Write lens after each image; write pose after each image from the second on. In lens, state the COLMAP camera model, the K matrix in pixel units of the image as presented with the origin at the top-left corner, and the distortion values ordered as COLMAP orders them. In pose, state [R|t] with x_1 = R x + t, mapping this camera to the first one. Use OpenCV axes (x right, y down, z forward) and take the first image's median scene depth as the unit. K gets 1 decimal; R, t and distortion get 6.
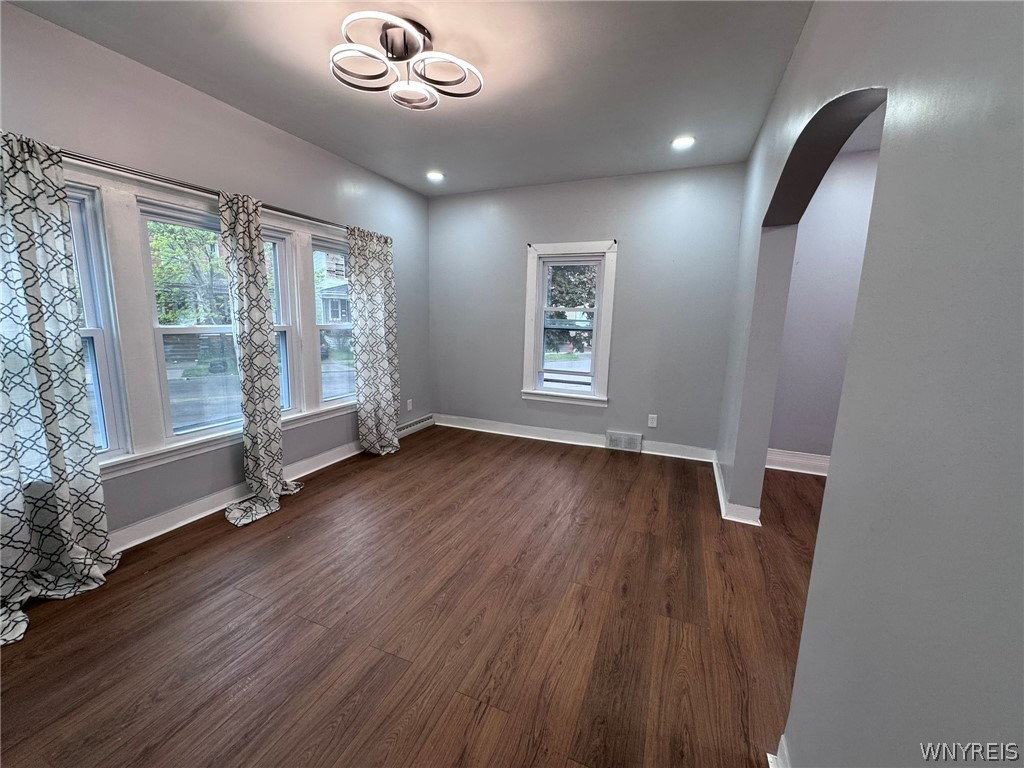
lens RADIAL K [[428.7, 0, 516.0], [0, 428.7, 386.4], [0, 0, 1]] dist [-0.003732, 0.000576]
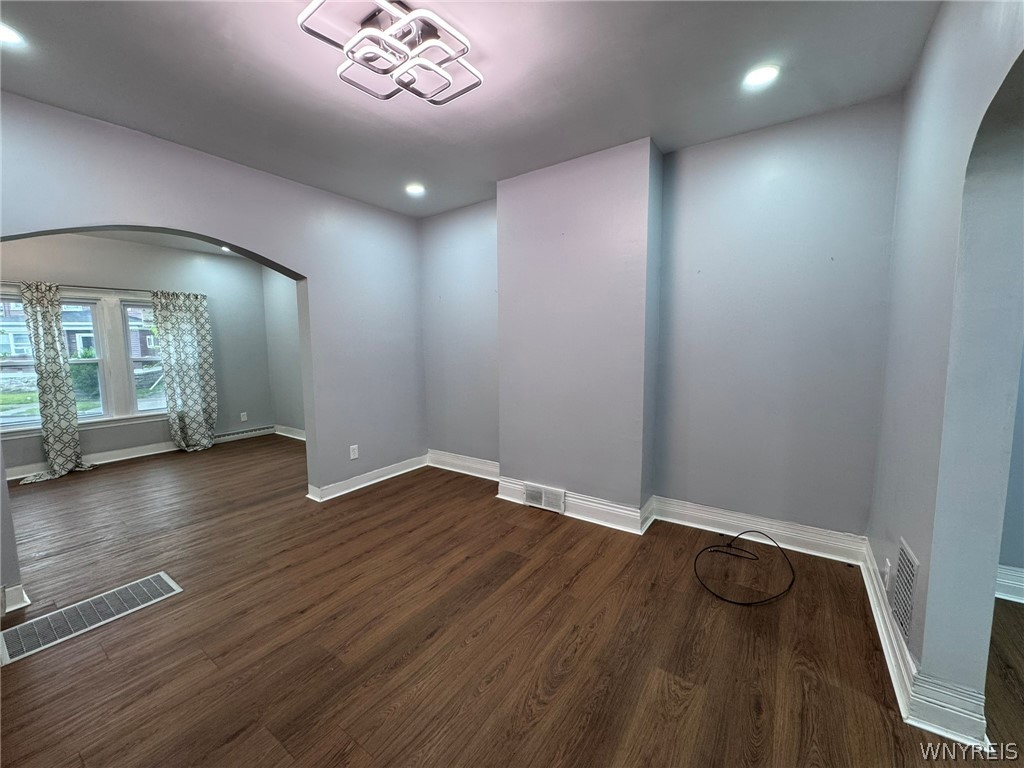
lens RADIAL K [[428.7, 0, 509.2], [0, 428.7, 387.2], [0, 0, 1]] dist [-0.003732, 0.000576]
pose [[0.975187, -0.013425, -0.220974, 1.065271], [-0.000006, 0.998158, -0.060668, 0.041985], [0.221381, 0.059164, 0.973391, -0.125698]]
